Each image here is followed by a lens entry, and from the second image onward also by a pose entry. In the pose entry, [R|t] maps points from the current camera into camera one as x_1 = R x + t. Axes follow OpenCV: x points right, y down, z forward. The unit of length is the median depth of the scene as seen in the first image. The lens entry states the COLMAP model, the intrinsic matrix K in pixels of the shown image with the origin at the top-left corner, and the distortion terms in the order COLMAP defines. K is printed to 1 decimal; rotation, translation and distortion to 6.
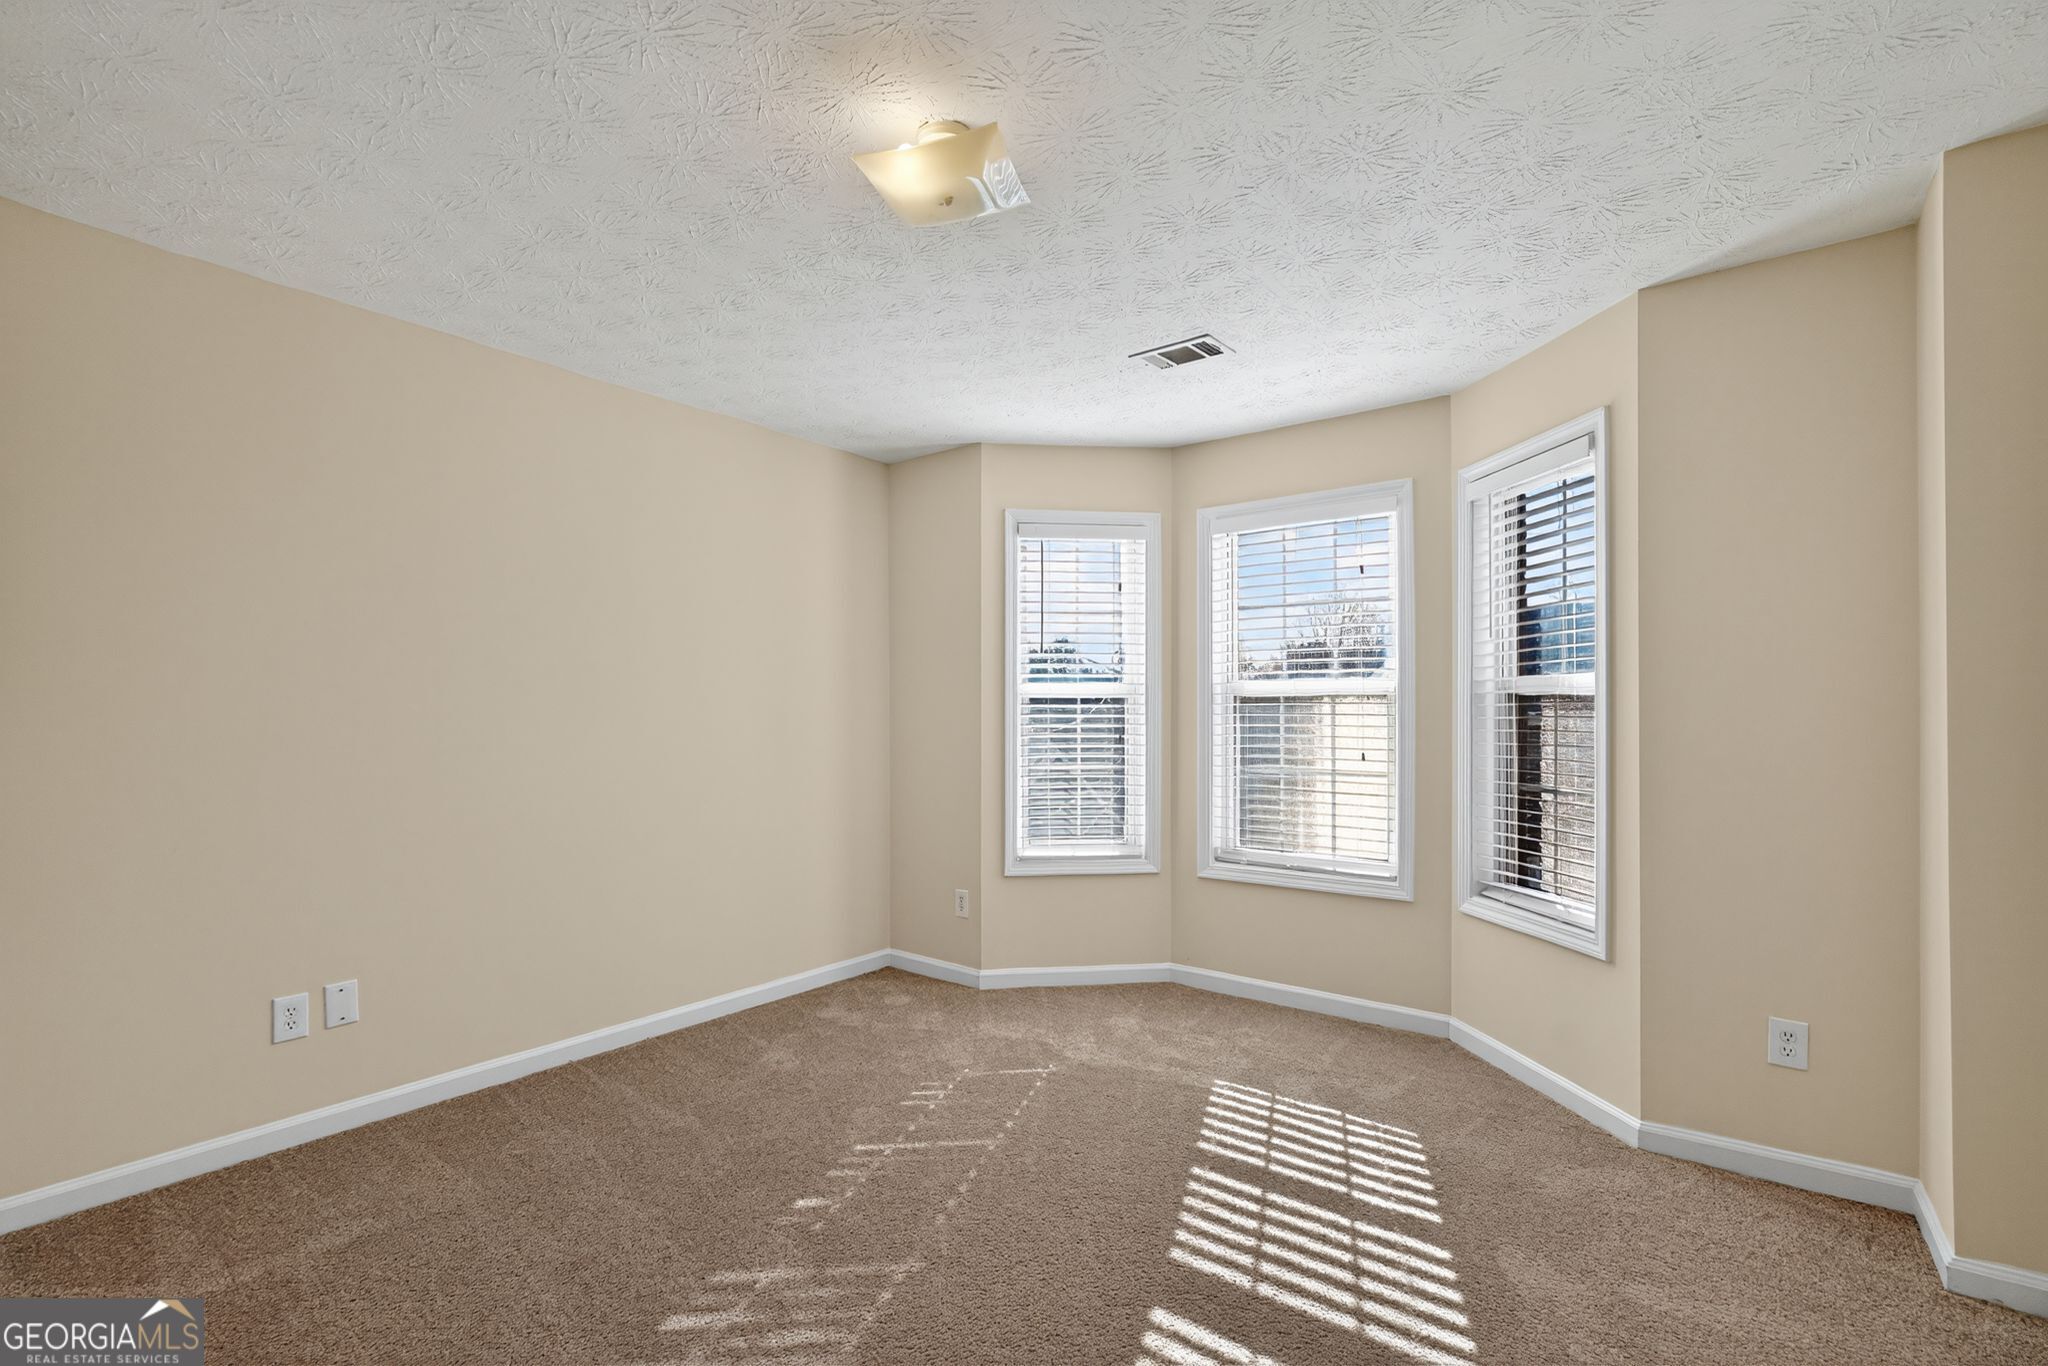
lens RADIAL K [[913.2, 0, 1012.8], [0, 913.2, 700.6], [0, 0, 1]] dist [-0.010916, 0.004293]
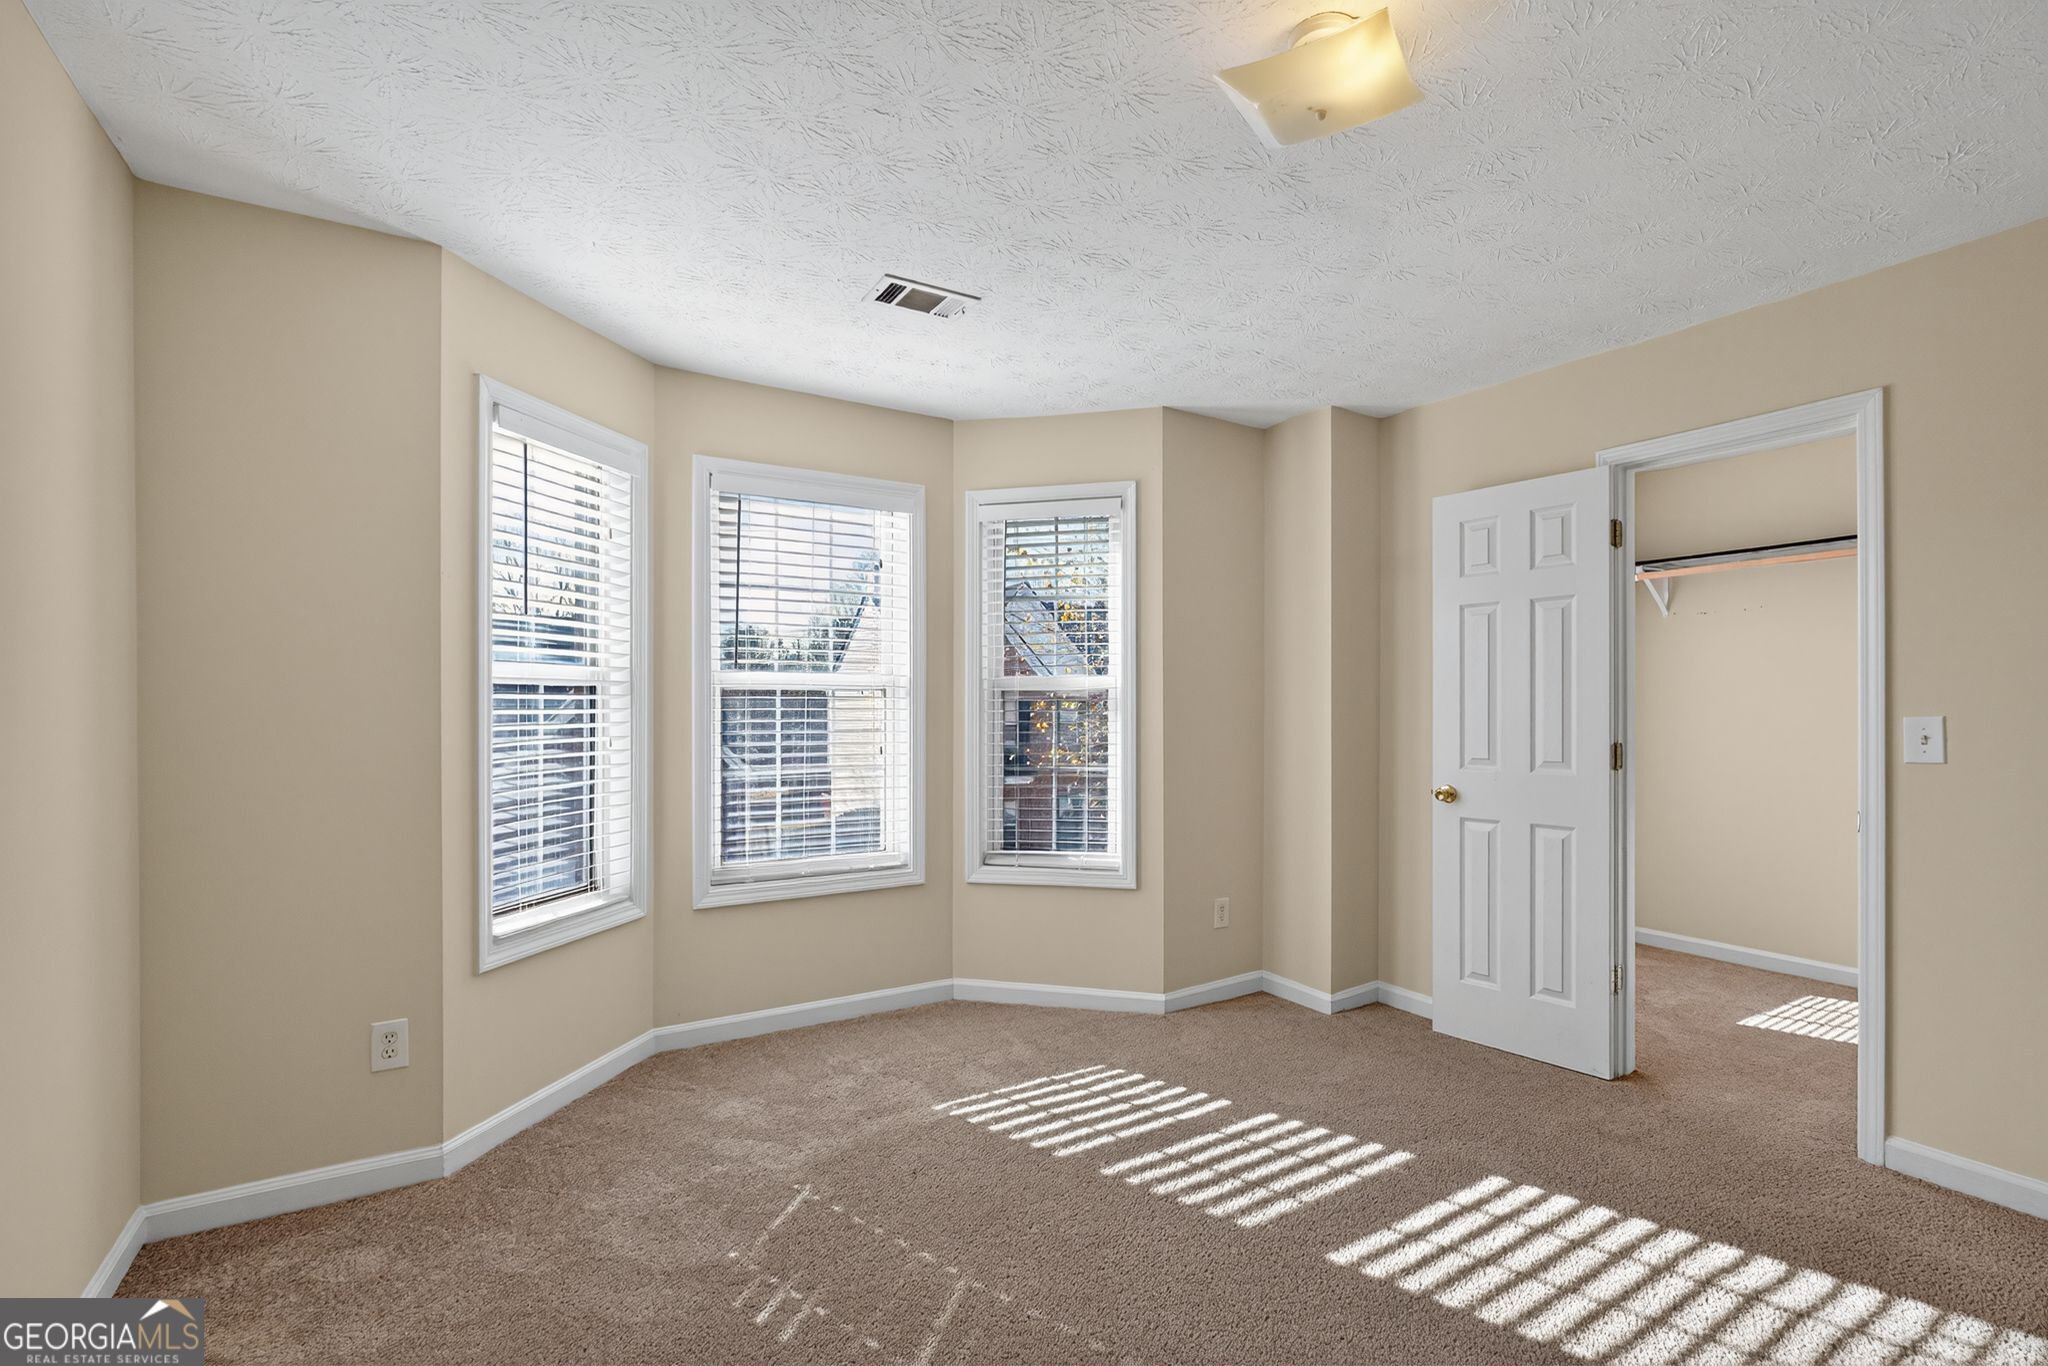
lens RADIAL K [[913.2, 0, 1030.5], [0, 913.2, 699.6], [0, 0, 1]] dist [-0.010916, 0.004293]
pose [[0.346994, 0.009210, 0.937822, -0.638640], [-0.009988, 0.999931, -0.006124, 0.012930], [-0.937814, -0.007242, 0.347062, 0.628485]]
